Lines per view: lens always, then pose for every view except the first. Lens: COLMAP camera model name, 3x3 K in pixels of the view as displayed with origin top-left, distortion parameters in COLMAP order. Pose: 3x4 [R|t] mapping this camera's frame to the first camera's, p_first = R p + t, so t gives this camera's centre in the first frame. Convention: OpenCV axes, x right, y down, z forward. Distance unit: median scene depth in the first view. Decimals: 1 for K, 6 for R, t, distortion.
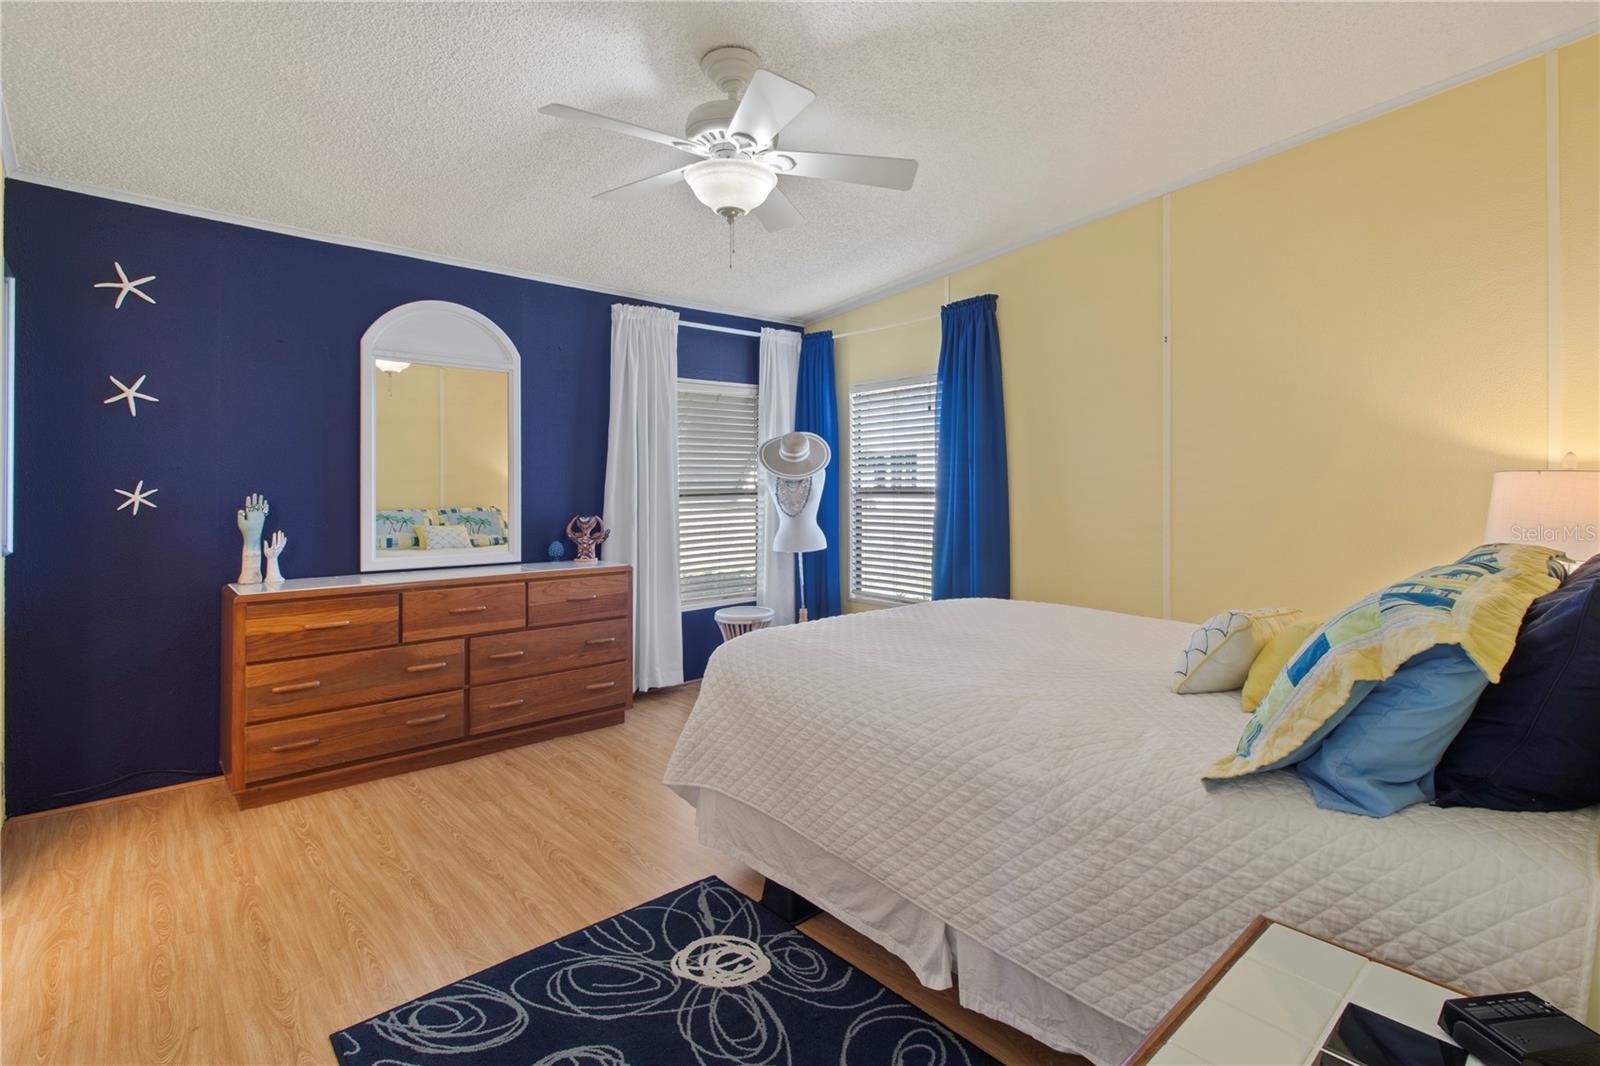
lens RADIAL K [[765.2, 0, 816.2], [0, 765.2, 465.0], [0, 0, 1]] dist [-0.001405, 0.000284]
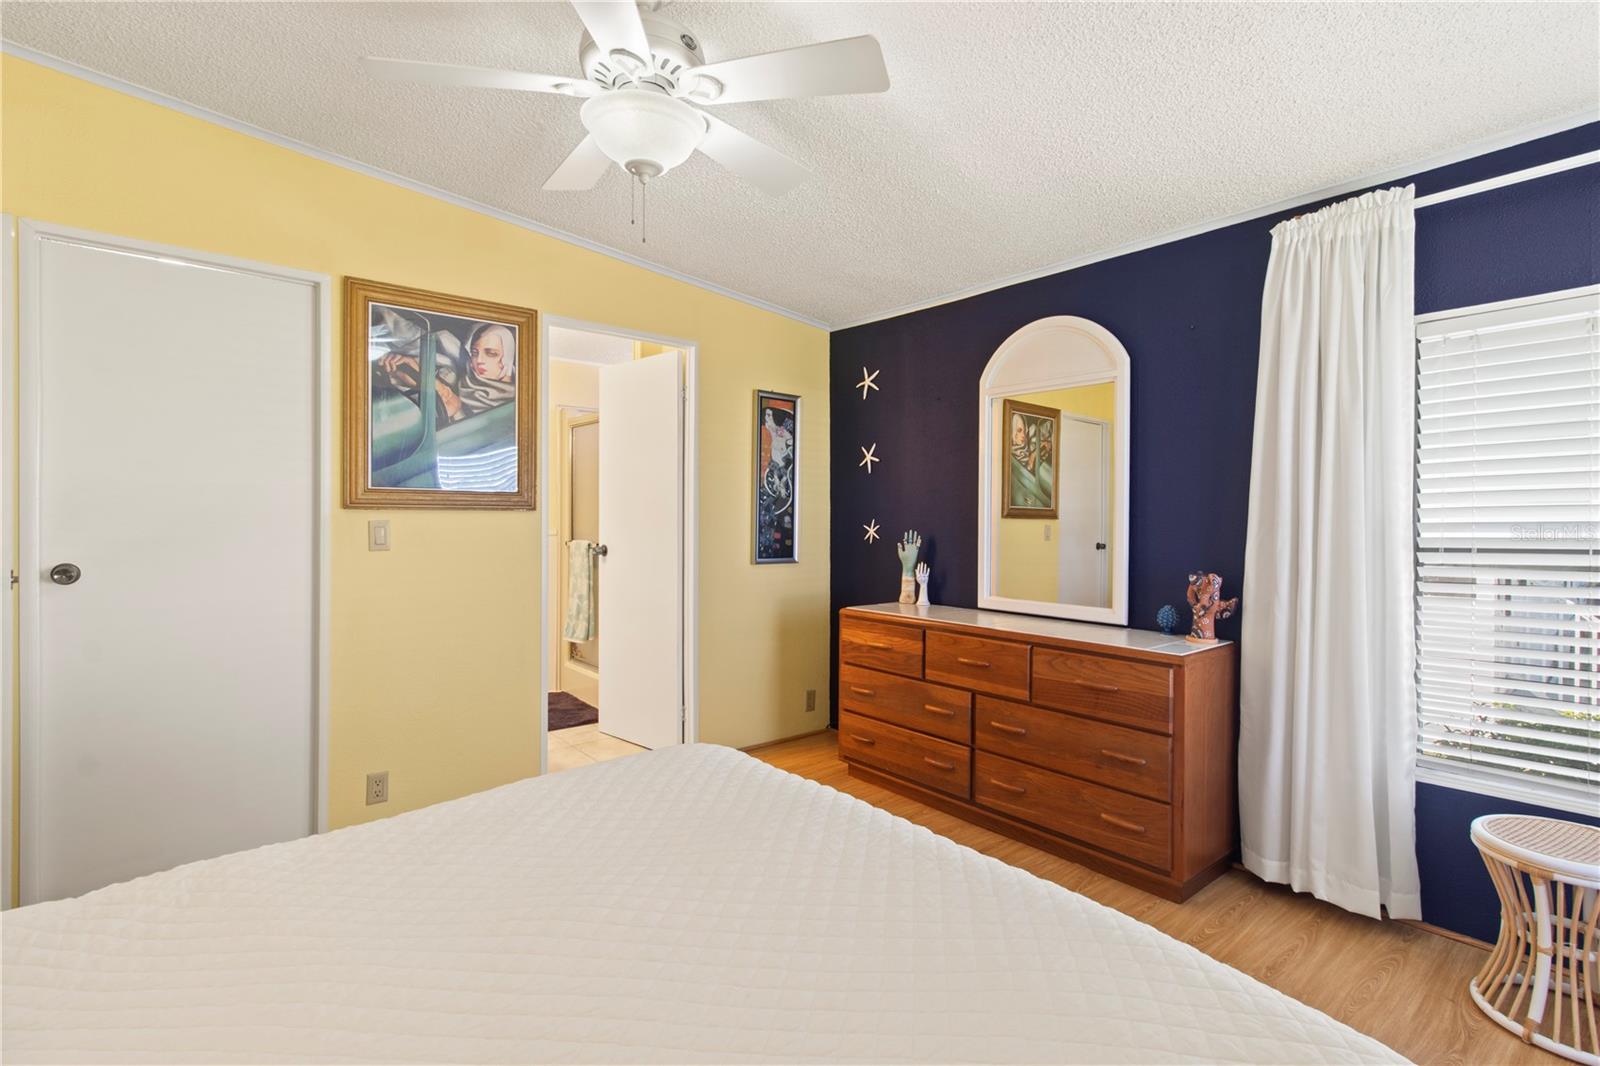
lens RADIAL K [[730.0, 0, 803.3], [0, 730.0, 516.9], [0, 0, 1]] dist [-0.000327, 0.000004]
pose [[-0.017768, -0.000552, -0.999842, 0.414517], [0.020922, 0.999781, -0.000924, 0.013542], [0.999623, -0.020935, -0.017752, 0.820546]]
